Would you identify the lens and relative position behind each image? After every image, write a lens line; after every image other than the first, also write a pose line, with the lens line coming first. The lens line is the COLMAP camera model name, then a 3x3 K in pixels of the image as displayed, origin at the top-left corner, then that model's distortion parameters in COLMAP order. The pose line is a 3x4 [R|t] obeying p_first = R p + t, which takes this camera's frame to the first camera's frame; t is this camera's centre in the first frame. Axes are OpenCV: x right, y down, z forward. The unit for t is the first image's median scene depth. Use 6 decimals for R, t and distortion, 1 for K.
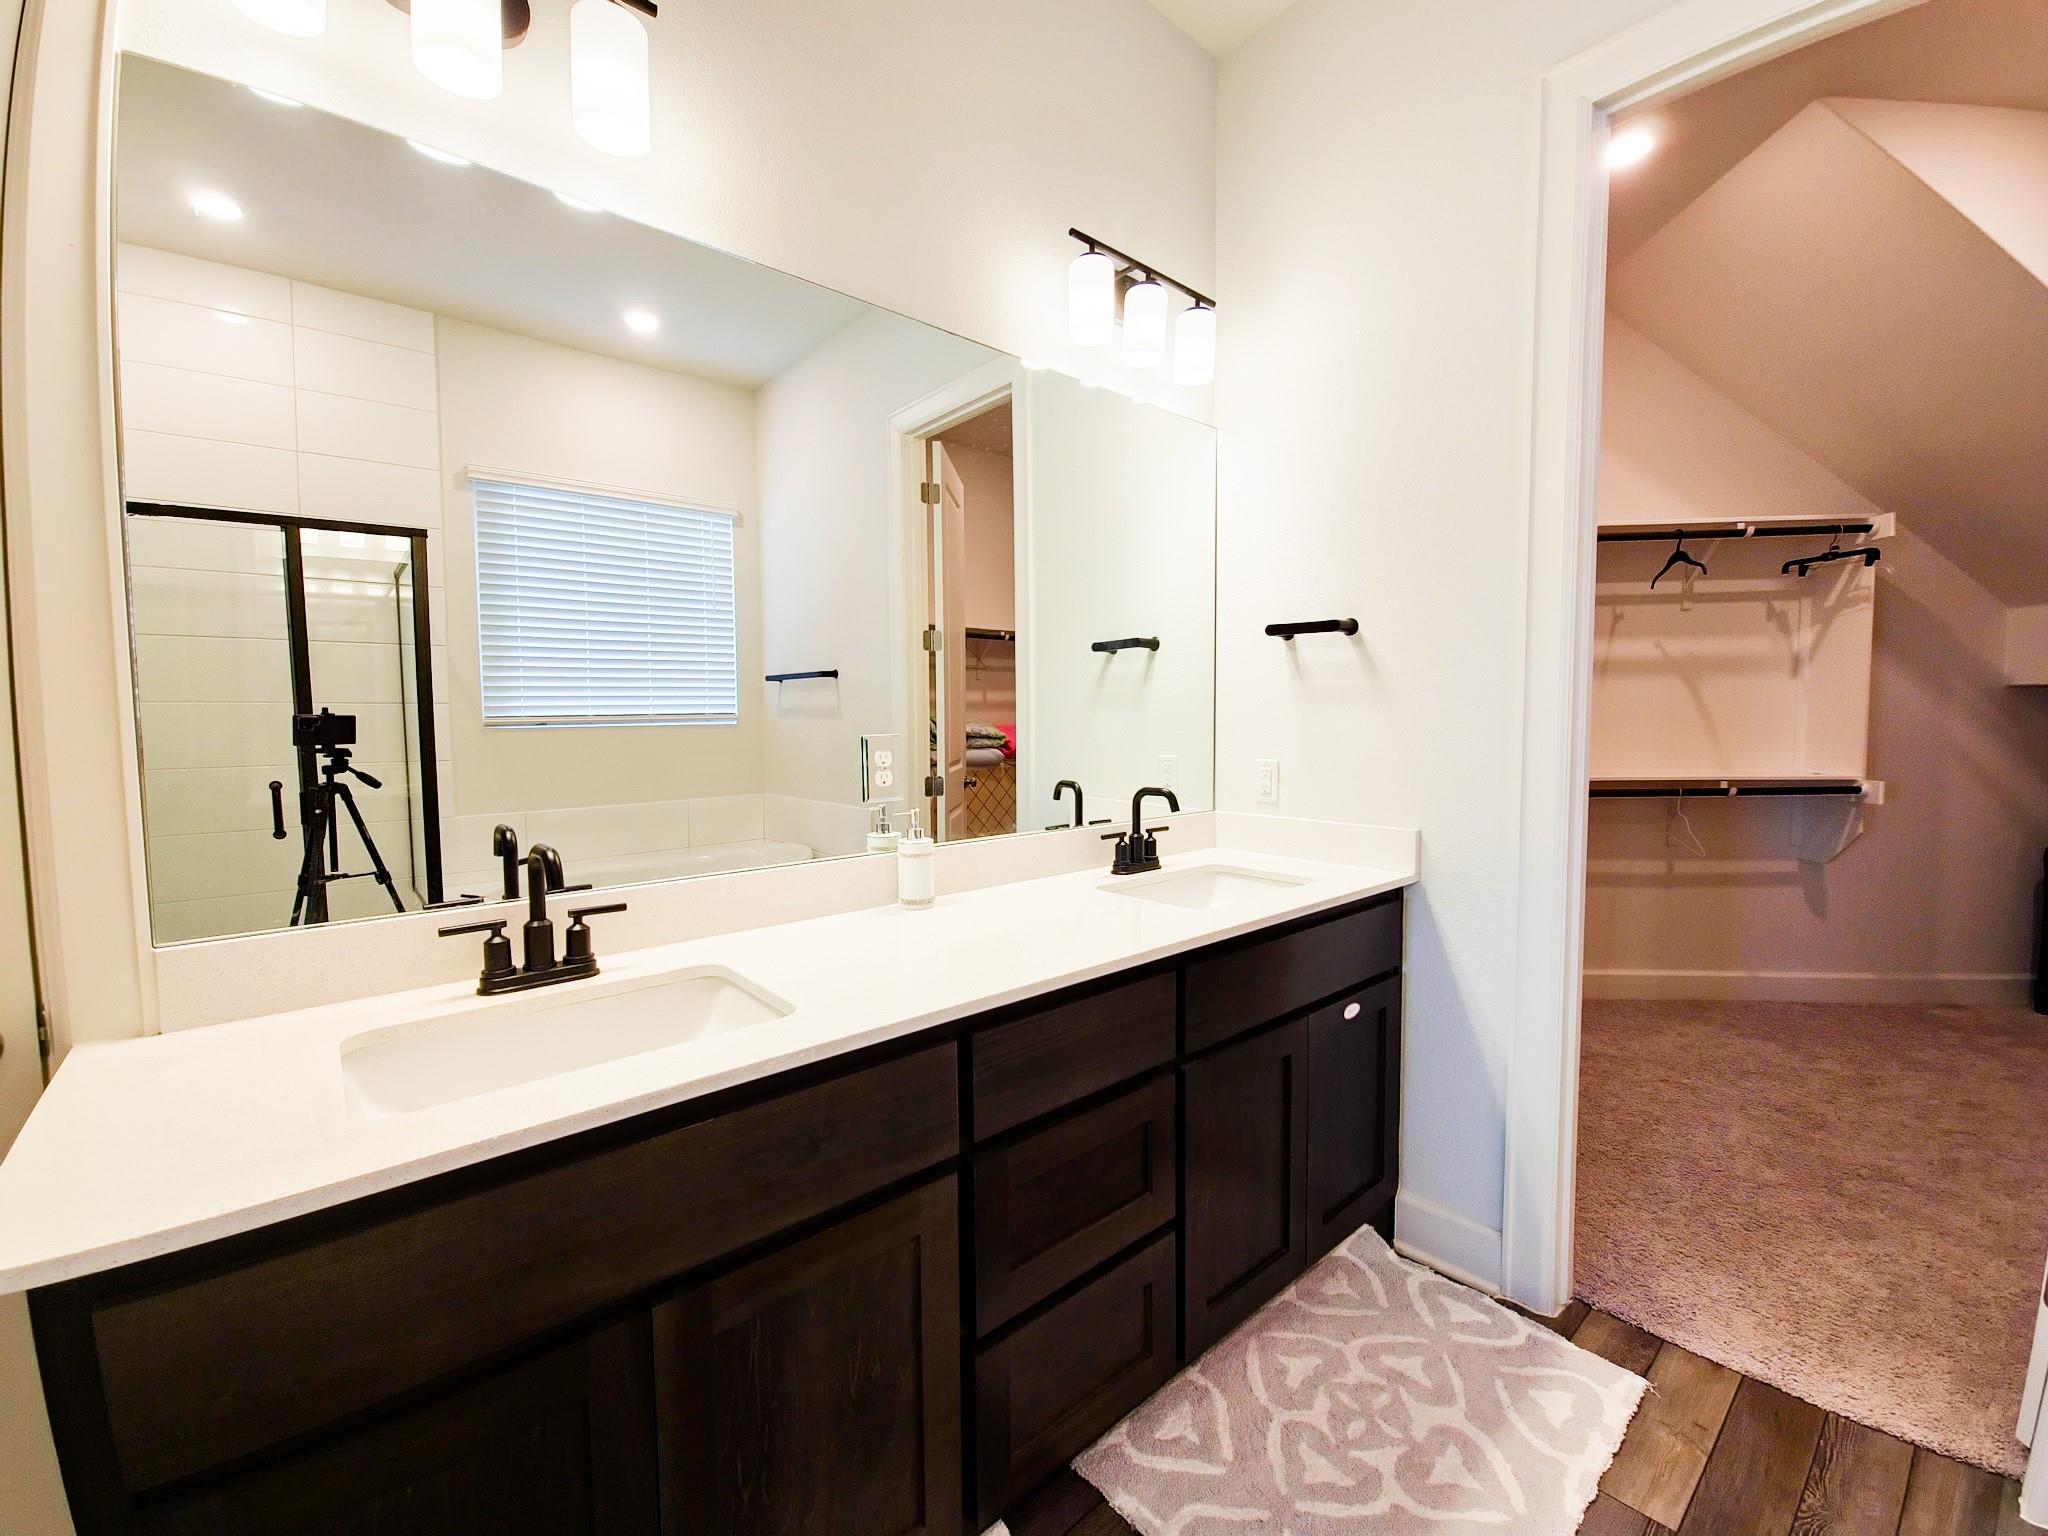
lens RADIAL K [[840.3, 0, 1022.1], [0, 840.3, 764.1], [0, 0, 1]] dist [0.006084, -0.004870]
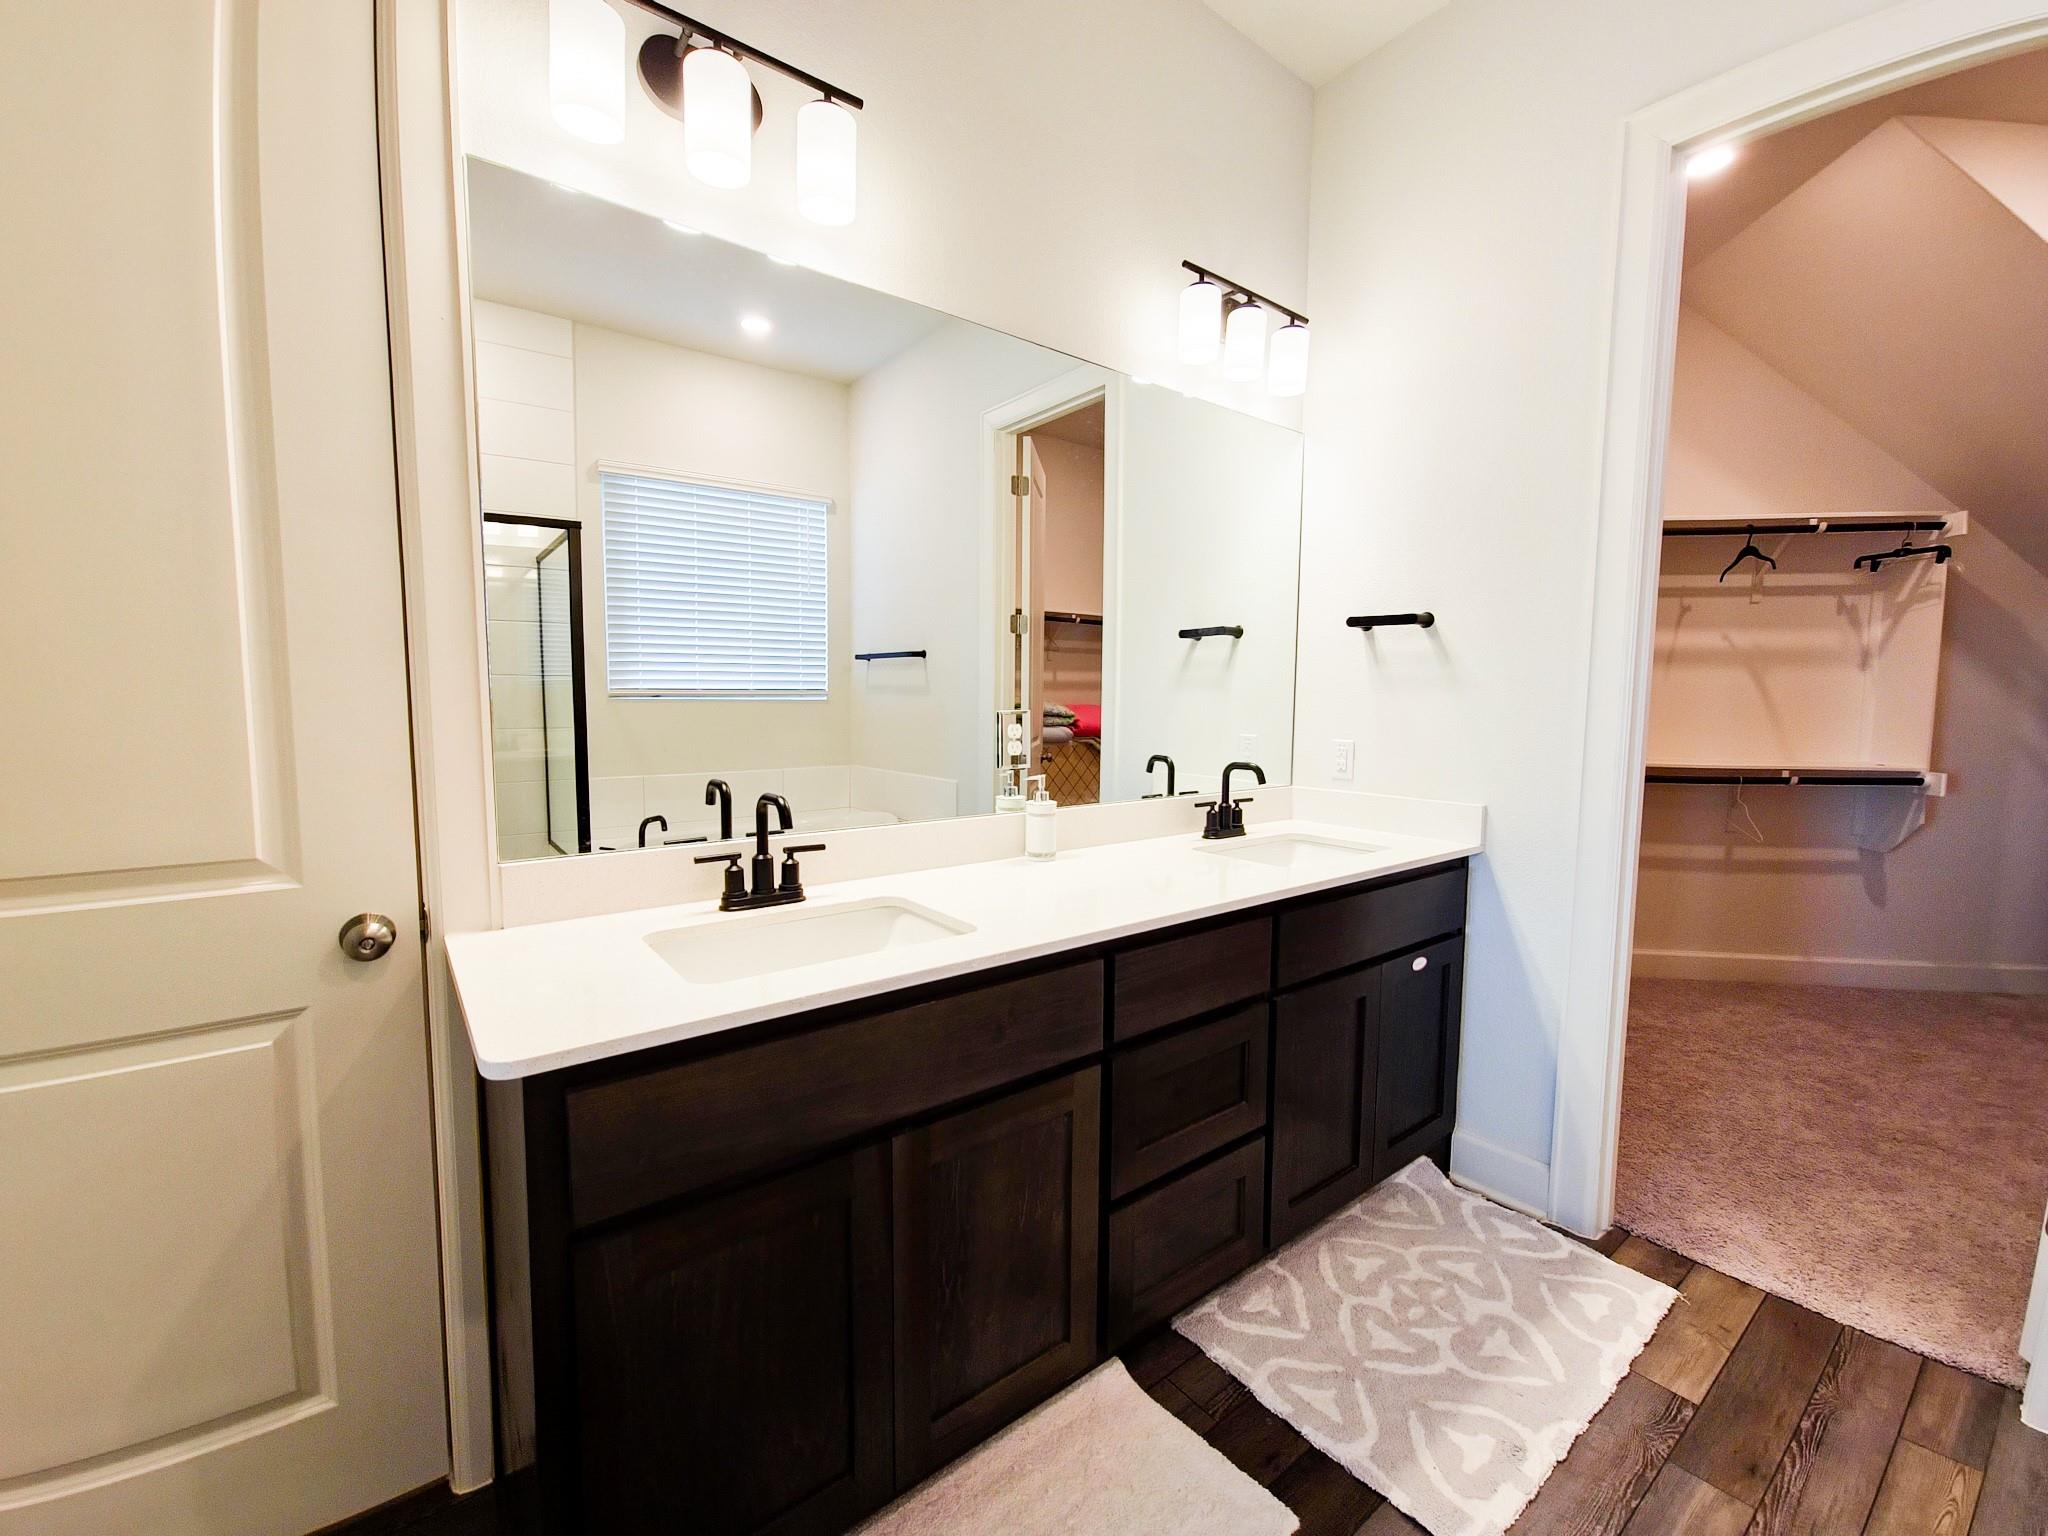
lens RADIAL K [[840.3, 0, 1022.1], [0, 840.3, 764.1], [0, 0, 1]] dist [0.006084, -0.004870]
pose [[0.998413, 0.020634, -0.052408, -0.077981], [-0.019351, 0.999504, 0.024865, 0.008110], [0.052895, -0.023811, 0.998316, -0.133026]]
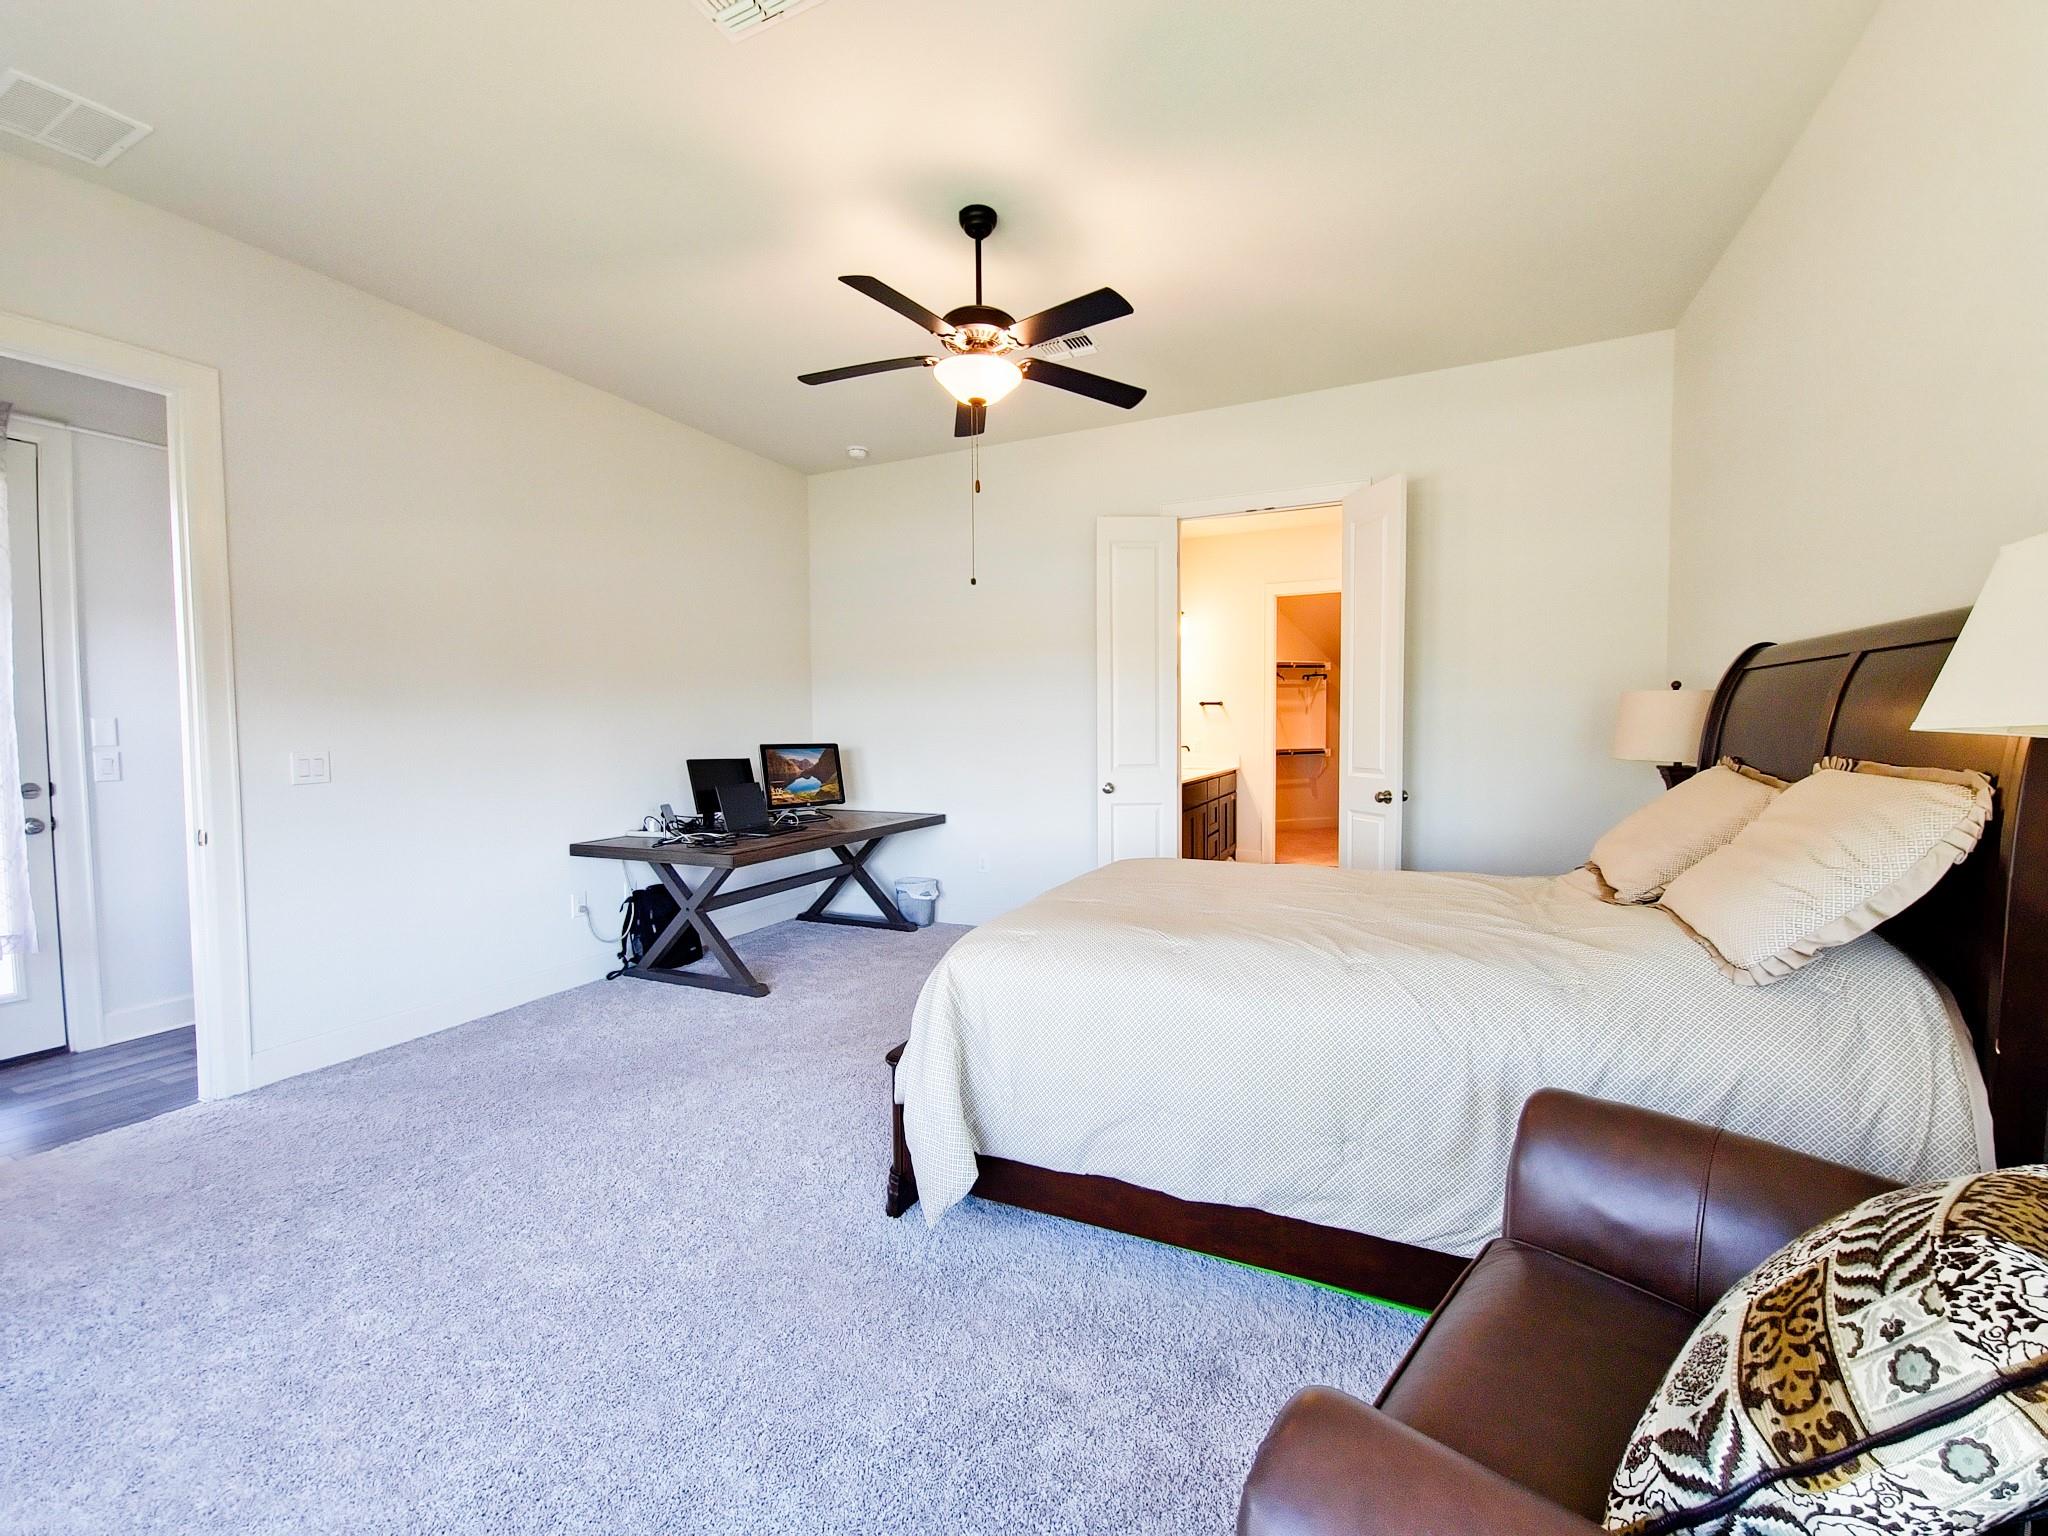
lens RADIAL K [[840.3, 0, 1022.1], [0, 840.3, 764.1], [0, 0, 1]] dist [0.006084, -0.004870]
pose [[0.910346, -0.016559, 0.413516, -2.038019], [0.024605, 0.999597, -0.014139, 0.146230], [-0.413116, 0.023046, 0.910387, -2.130103]]
